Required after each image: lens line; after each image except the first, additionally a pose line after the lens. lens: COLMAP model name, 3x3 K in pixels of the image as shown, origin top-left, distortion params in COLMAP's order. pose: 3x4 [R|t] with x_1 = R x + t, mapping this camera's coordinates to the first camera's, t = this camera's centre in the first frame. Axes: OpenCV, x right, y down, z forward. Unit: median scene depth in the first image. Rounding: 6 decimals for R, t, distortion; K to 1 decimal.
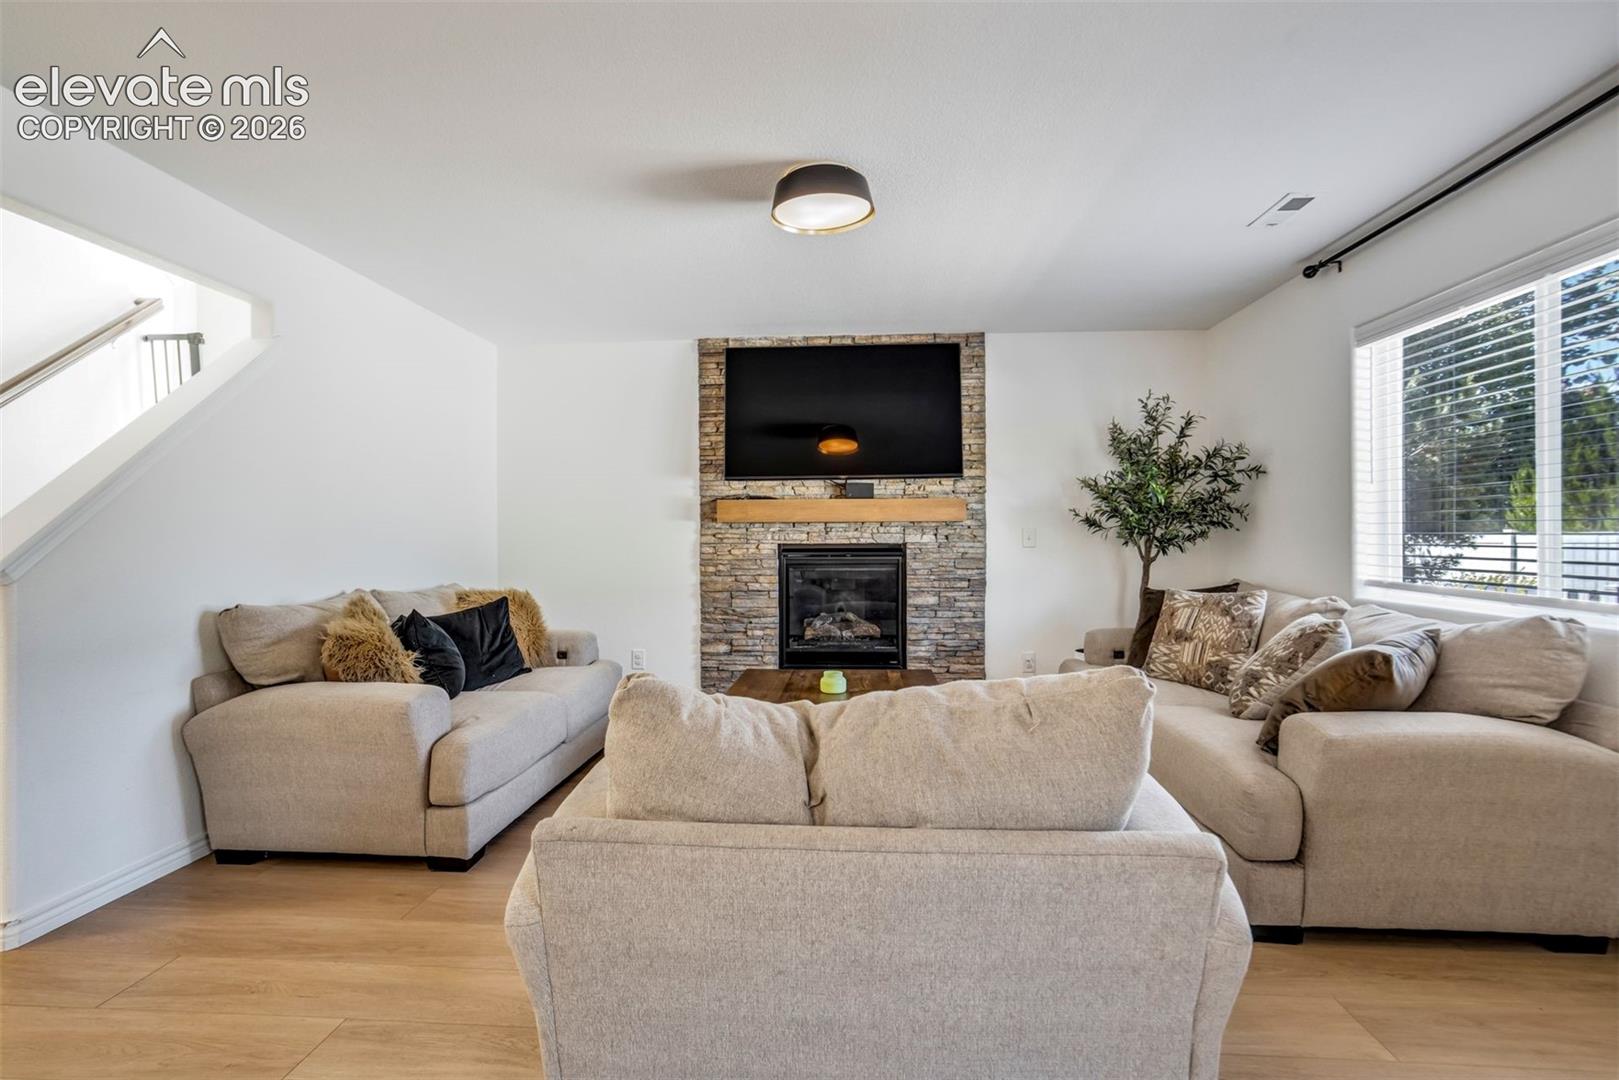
lens RADIAL K [[758.9, 0, 810.6], [0, 758.9, 536.5], [0, 0, 1]] dist [-0.042305, 0.020978]
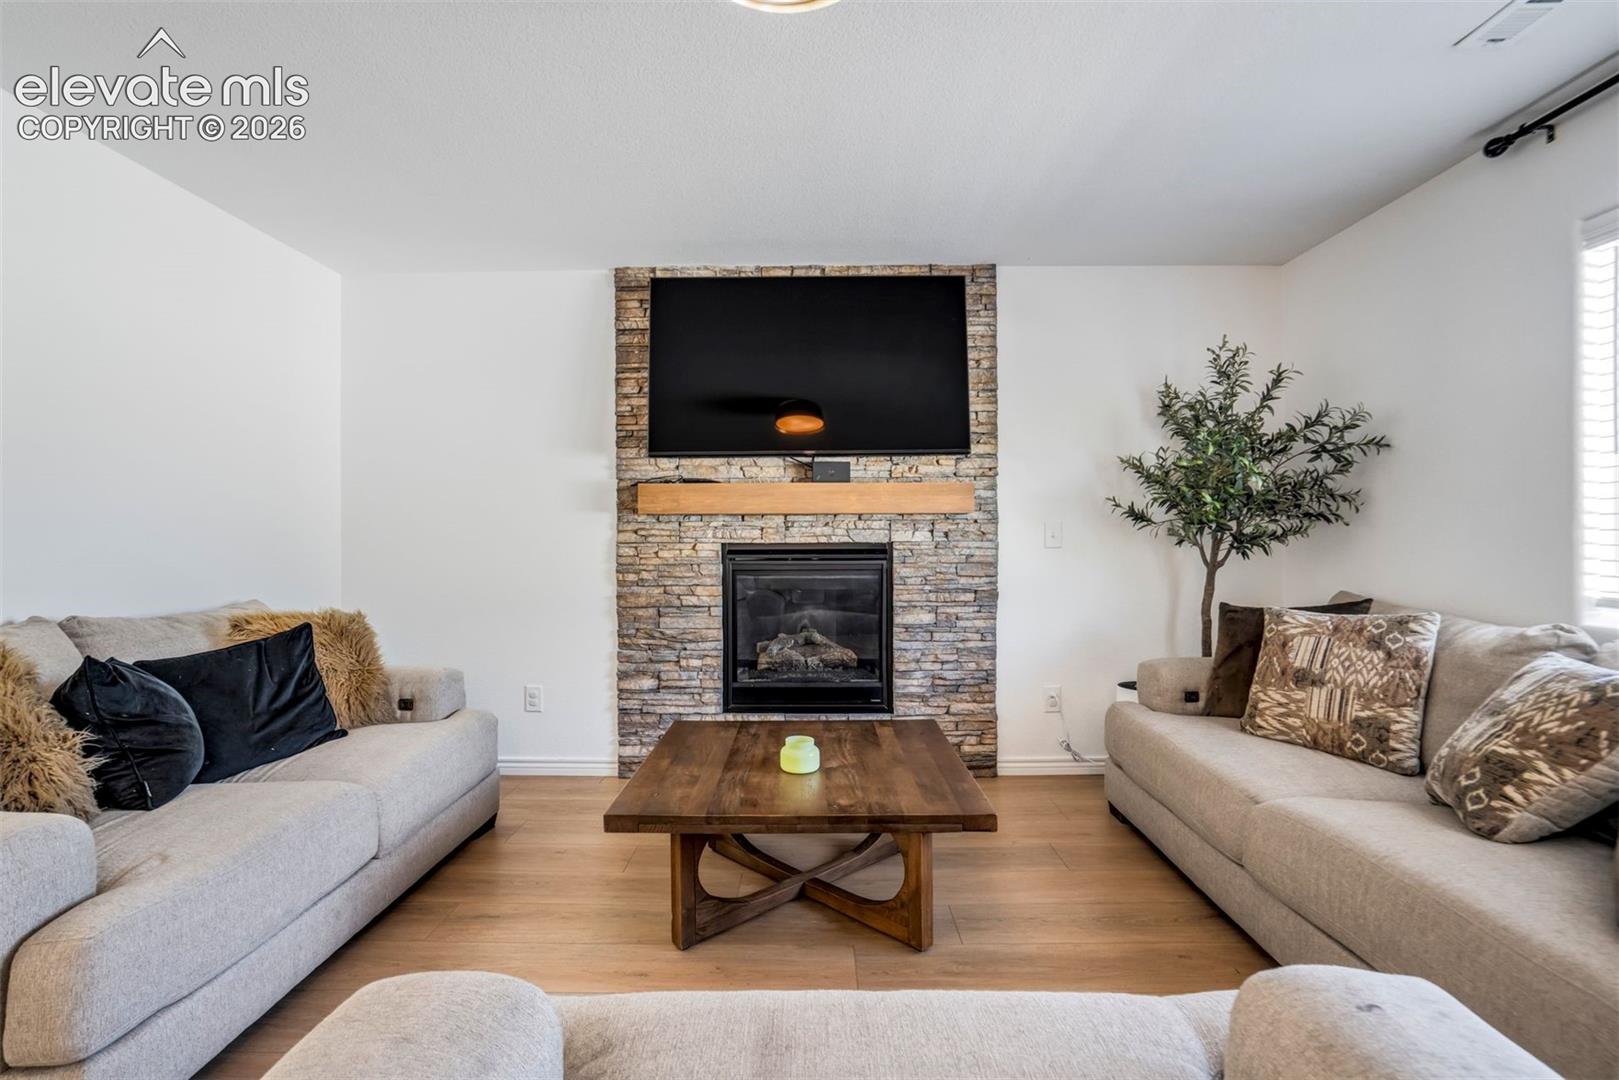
lens RADIAL K [[758.9, 0, 805.7], [0, 758.9, 535.0], [0, 0, 1]] dist [-0.042305, 0.020978]
pose [[0.998565, 0.000433, 0.053561, -0.000408], [-0.000485, 0.999999, 0.000973, 0.000831], [-0.053560, -0.000997, 0.998564, 0.255383]]
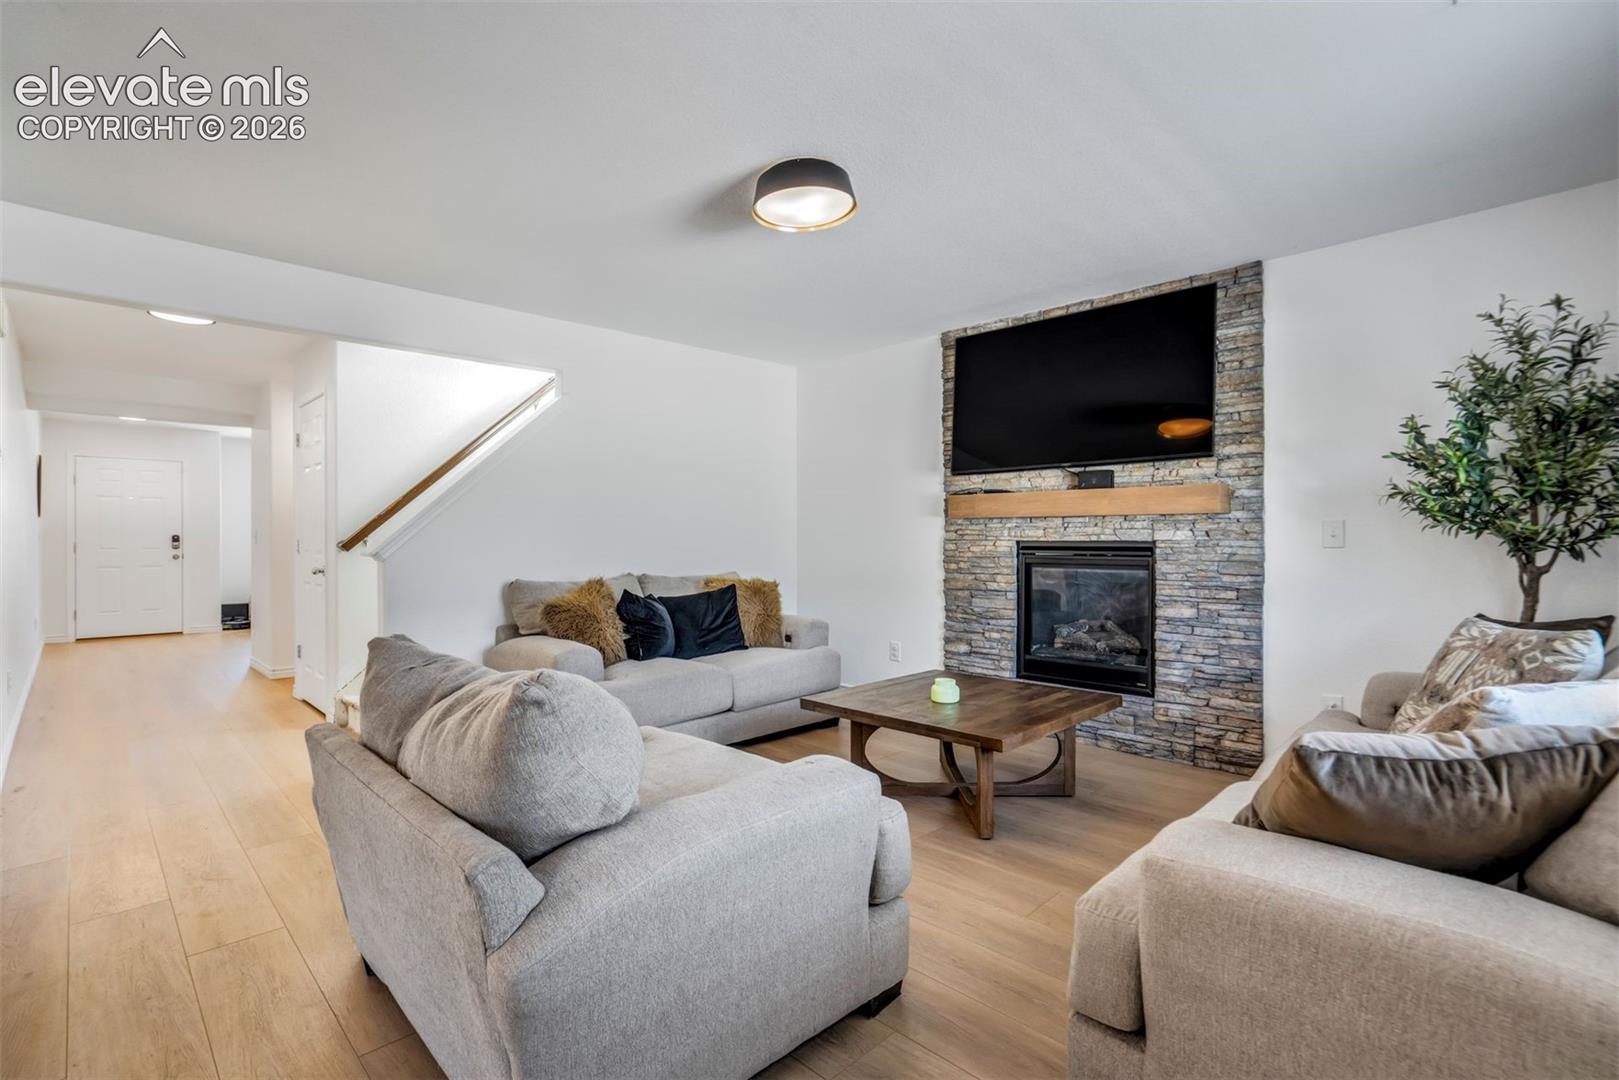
lens RADIAL K [[758.9, 0, 807.9], [0, 758.9, 534.4], [0, 0, 1]] dist [-0.042305, 0.020978]
pose [[0.749963, 0.000566, -0.661479, 0.382871], [0.001743, 0.999994, 0.002832, -0.001160], [0.661477, -0.003277, 0.749958, 0.145460]]
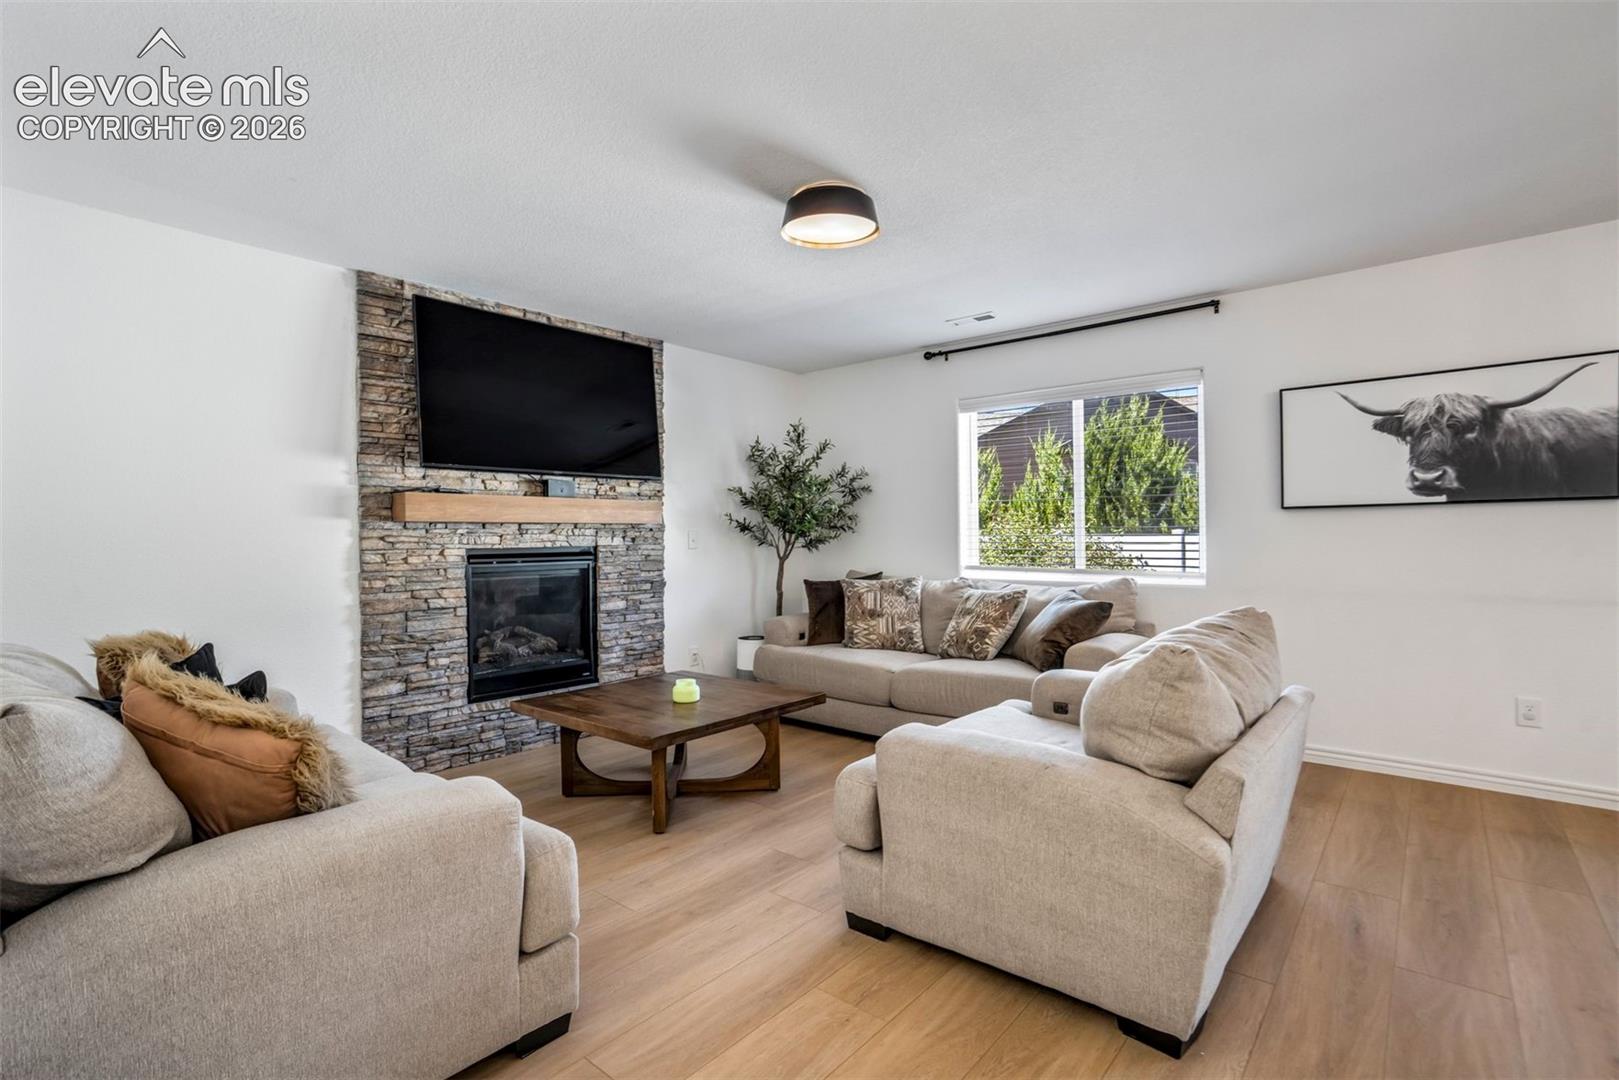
lens RADIAL K [[758.9, 0, 805.1], [0, 758.9, 535.6], [0, 0, 1]] dist [-0.042305, 0.020978]
pose [[0.594806, 0.000027, 0.803869, -0.483000], [0.005498, 0.999976, -0.004102, 0.000805], [-0.803851, 0.006860, 0.594792, 0.230370]]
